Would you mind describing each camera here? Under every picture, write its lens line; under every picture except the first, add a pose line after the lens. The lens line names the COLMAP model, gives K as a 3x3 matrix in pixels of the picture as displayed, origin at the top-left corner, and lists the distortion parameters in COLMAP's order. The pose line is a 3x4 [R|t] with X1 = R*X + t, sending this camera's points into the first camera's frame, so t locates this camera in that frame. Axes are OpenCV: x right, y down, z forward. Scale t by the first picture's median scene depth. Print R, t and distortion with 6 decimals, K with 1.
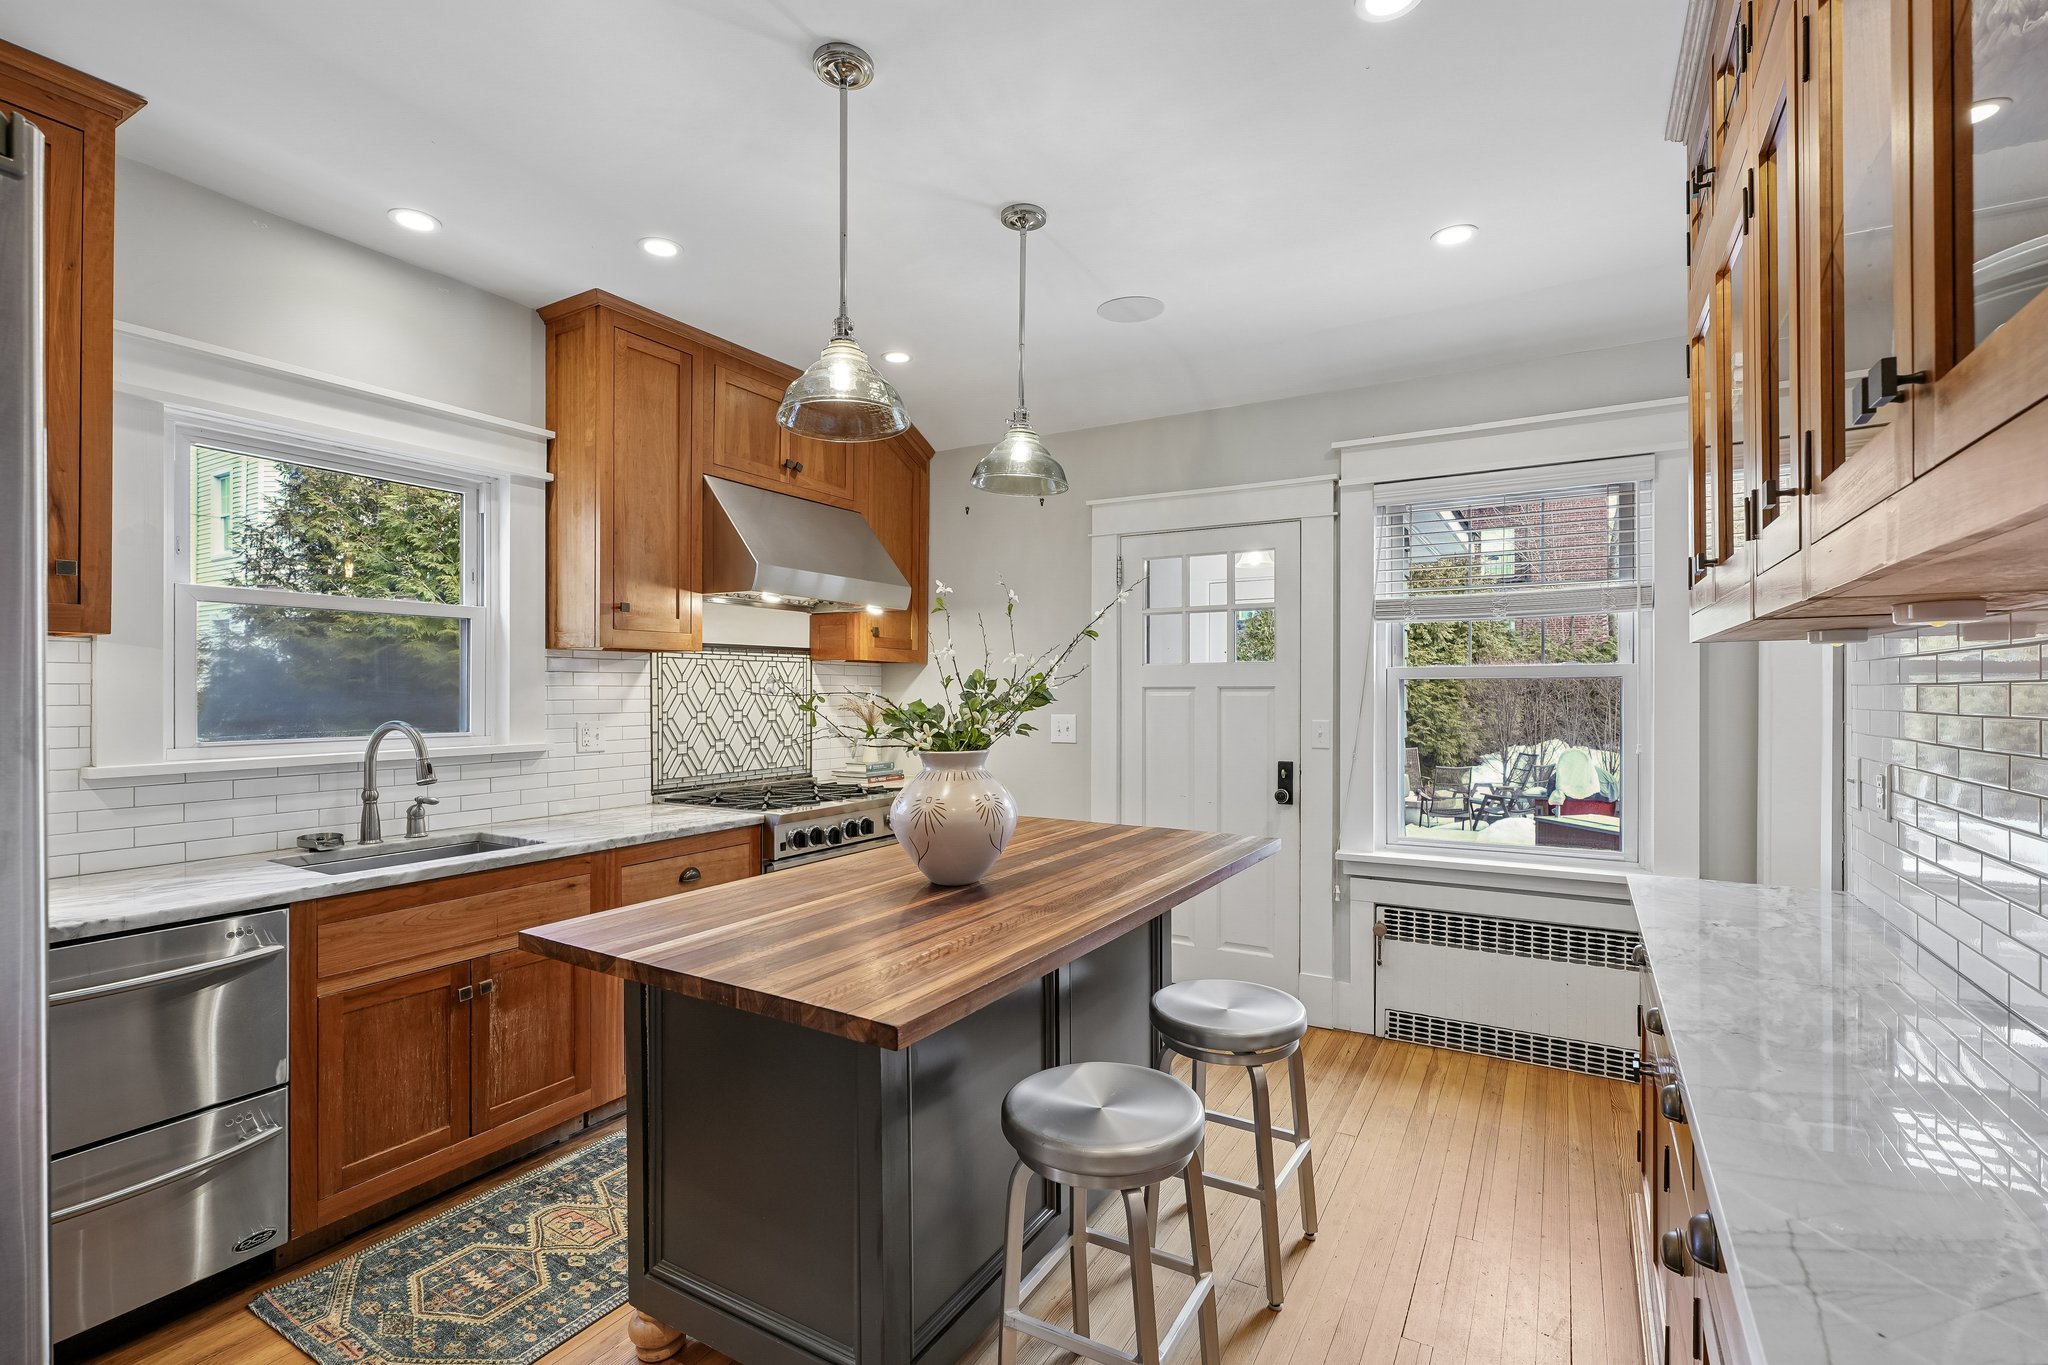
lens RADIAL K [[944.5, 0, 1029.0], [0, 944.5, 689.5], [0, 0, 1]] dist [-0.005341, 0.001205]
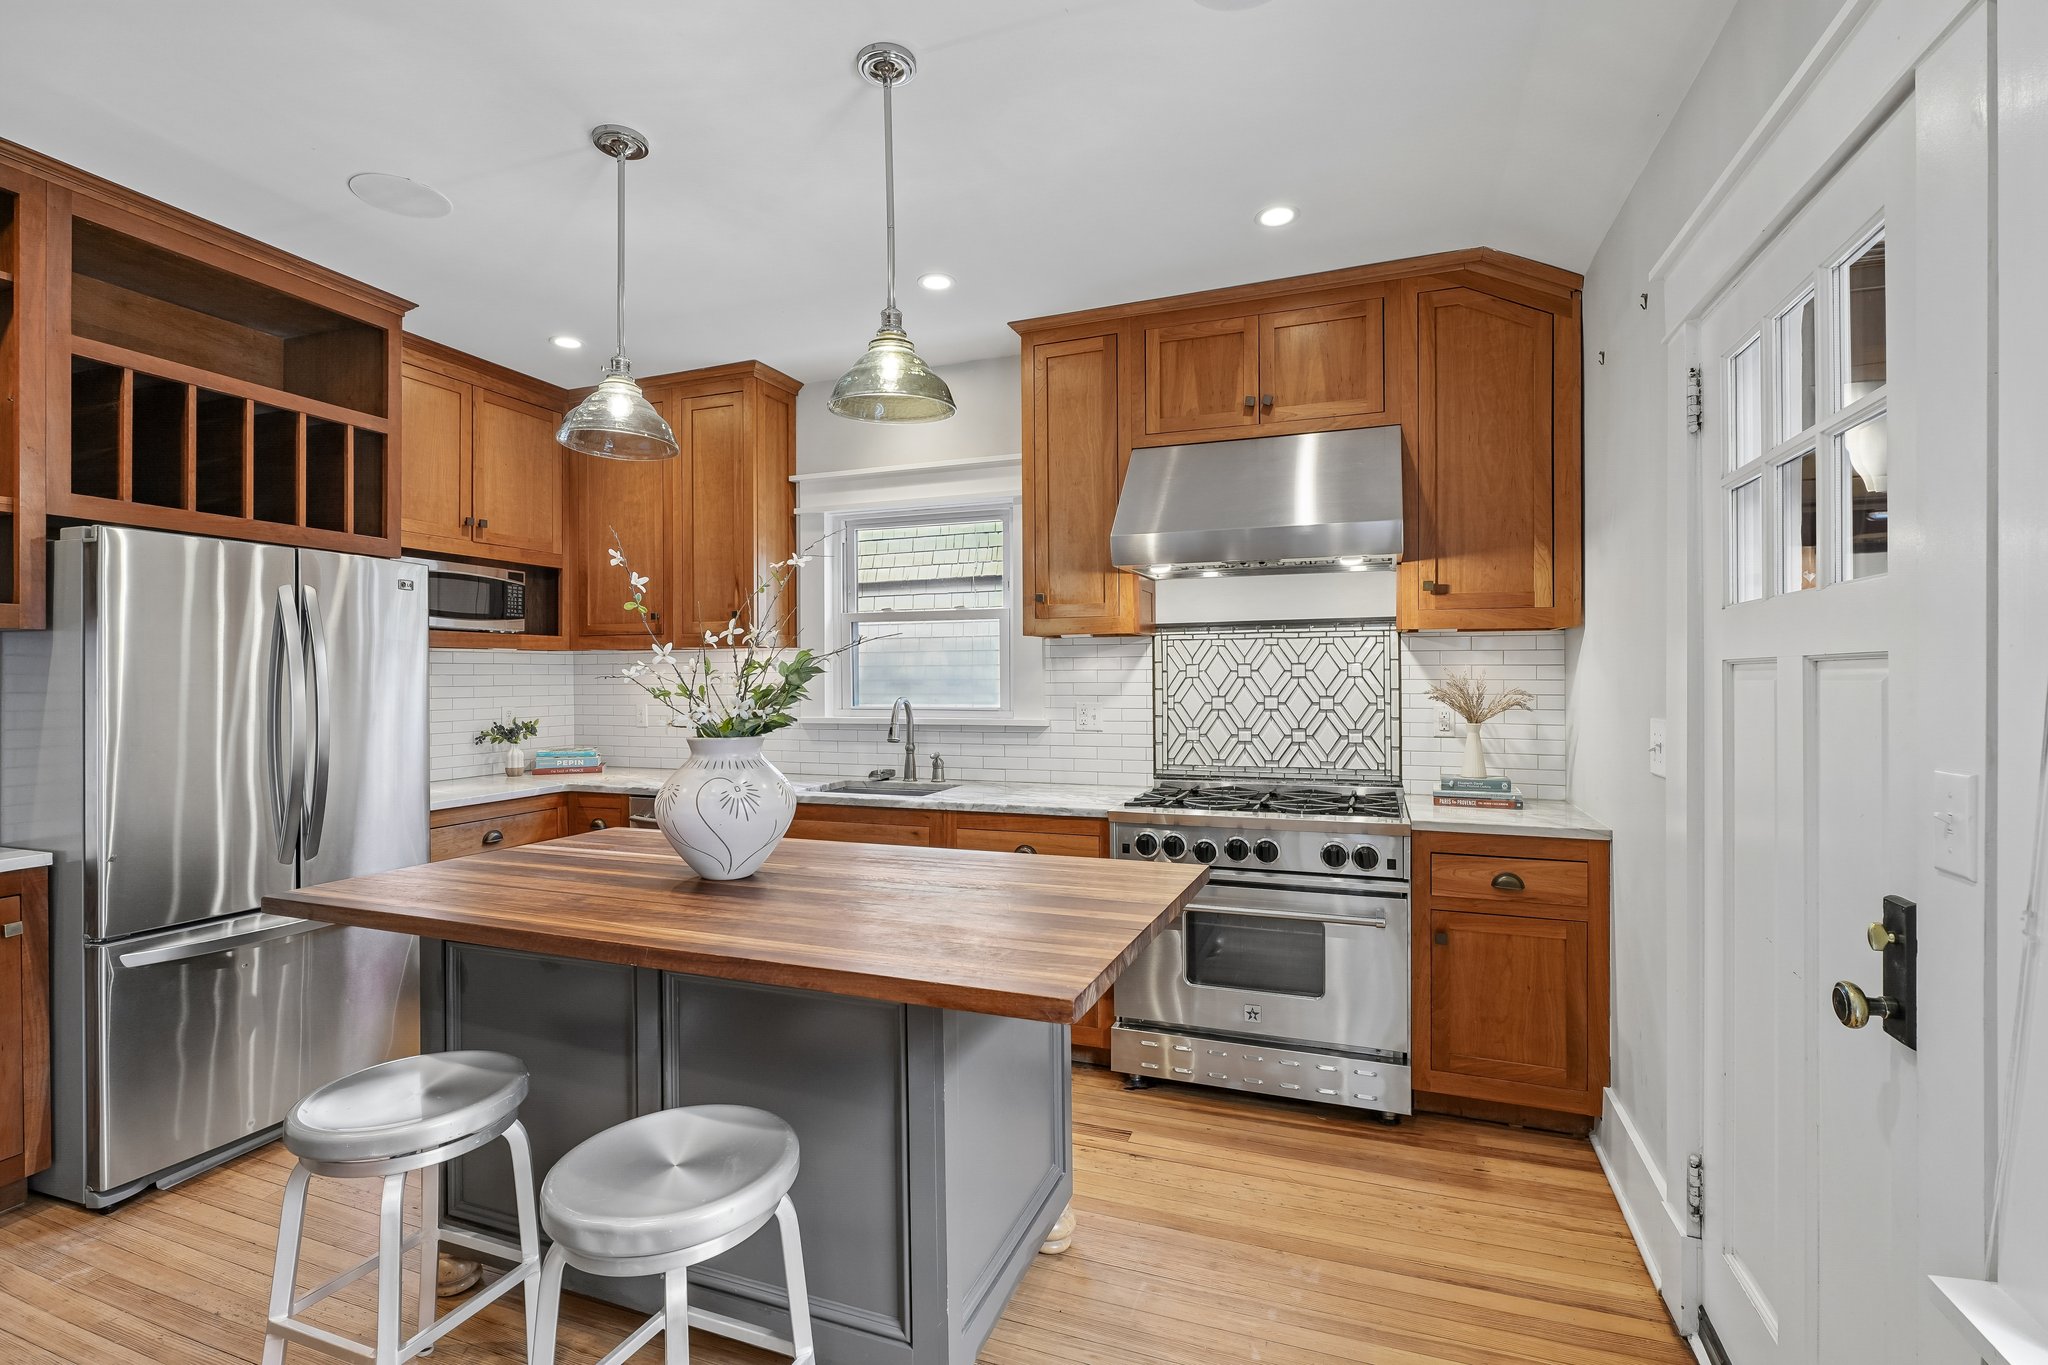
lens RADIAL K [[944.5, 0, 1023.9], [0, 944.5, 673.6], [0, 0, 1]] dist [-0.005341, 0.001205]
pose [[0.141915, -0.003558, -0.989872, 0.604842], [0.005409, 0.999981, -0.002819, 0.002825], [0.989864, -0.004954, 0.141931, 0.766685]]
